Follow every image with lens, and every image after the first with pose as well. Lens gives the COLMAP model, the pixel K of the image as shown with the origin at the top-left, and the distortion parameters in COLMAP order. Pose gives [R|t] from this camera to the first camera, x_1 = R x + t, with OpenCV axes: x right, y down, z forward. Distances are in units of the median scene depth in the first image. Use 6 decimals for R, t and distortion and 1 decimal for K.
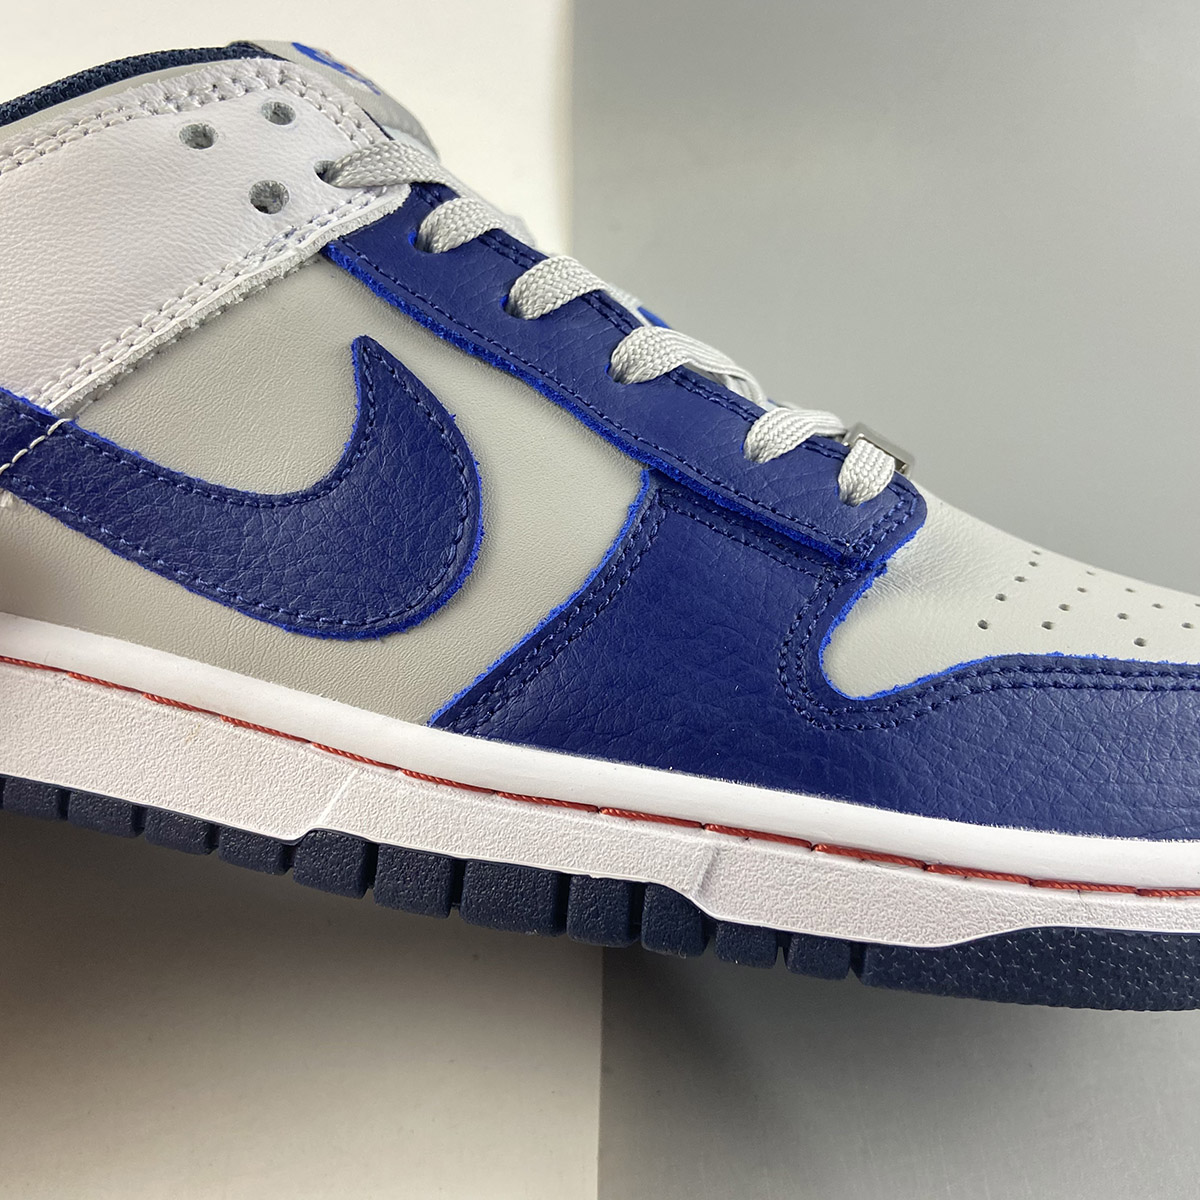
lens RADIAL K [[1236.7, 0, 600.0], [0, 1236.7, 600.0], [0, 0, 1]] dist [0.133142, -0.194487]
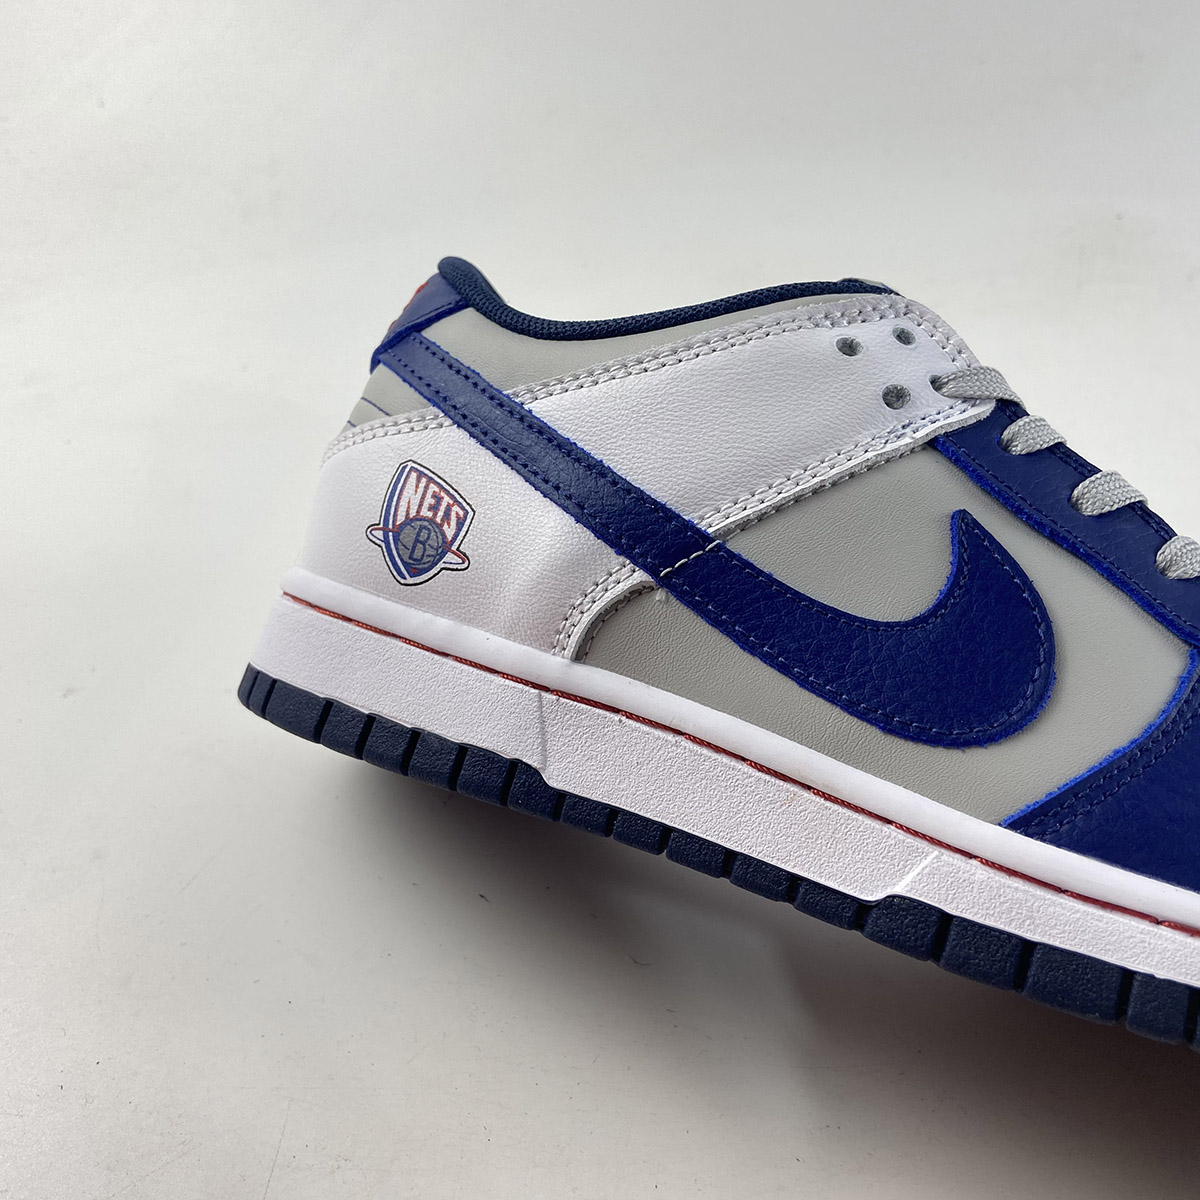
lens RADIAL K [[1236.7, 0, 600.0], [0, 1236.7, 600.0], [0, 0, 1]] dist [0.133142, -0.194487]
pose [[0.979926, 0.154288, -0.126253, -0.375704], [-0.172921, 0.972957, -0.153145, 0.132556], [0.099211, 0.171902, 0.980106, -0.251413]]
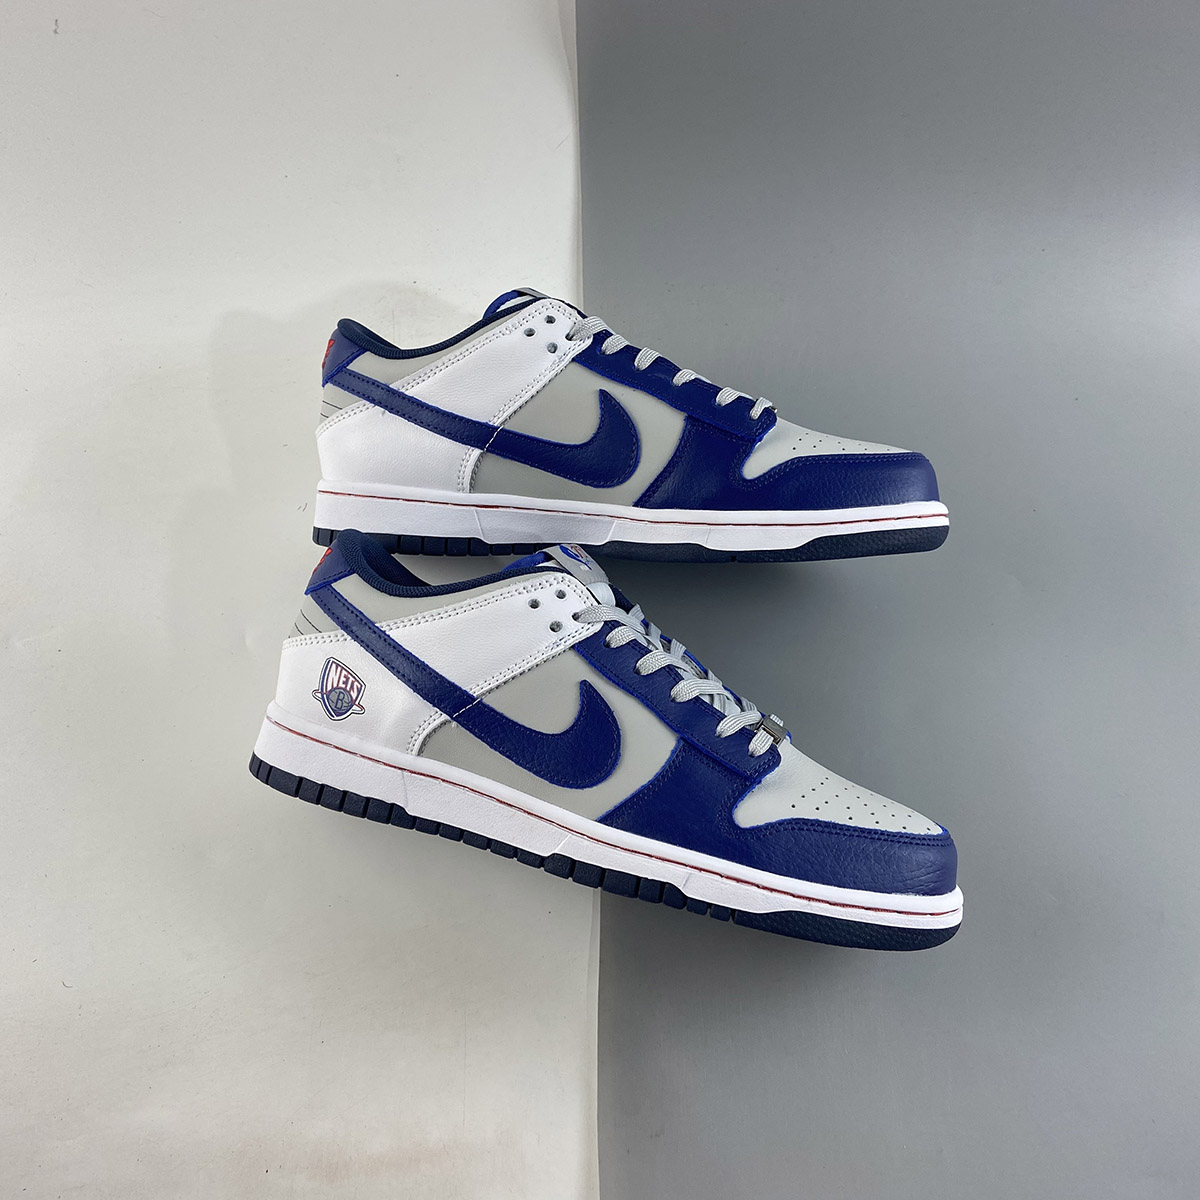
lens RADIAL K [[1236.7, 0, 600.0], [0, 1236.7, 600.0], [0, 0, 1]] dist [0.133142, -0.194487]
pose [[0.994502, 0.100058, -0.030886, -0.086446], [-0.102226, 0.991603, -0.079202, -0.172878], [0.022702, 0.081924, 0.996380, -1.829789]]
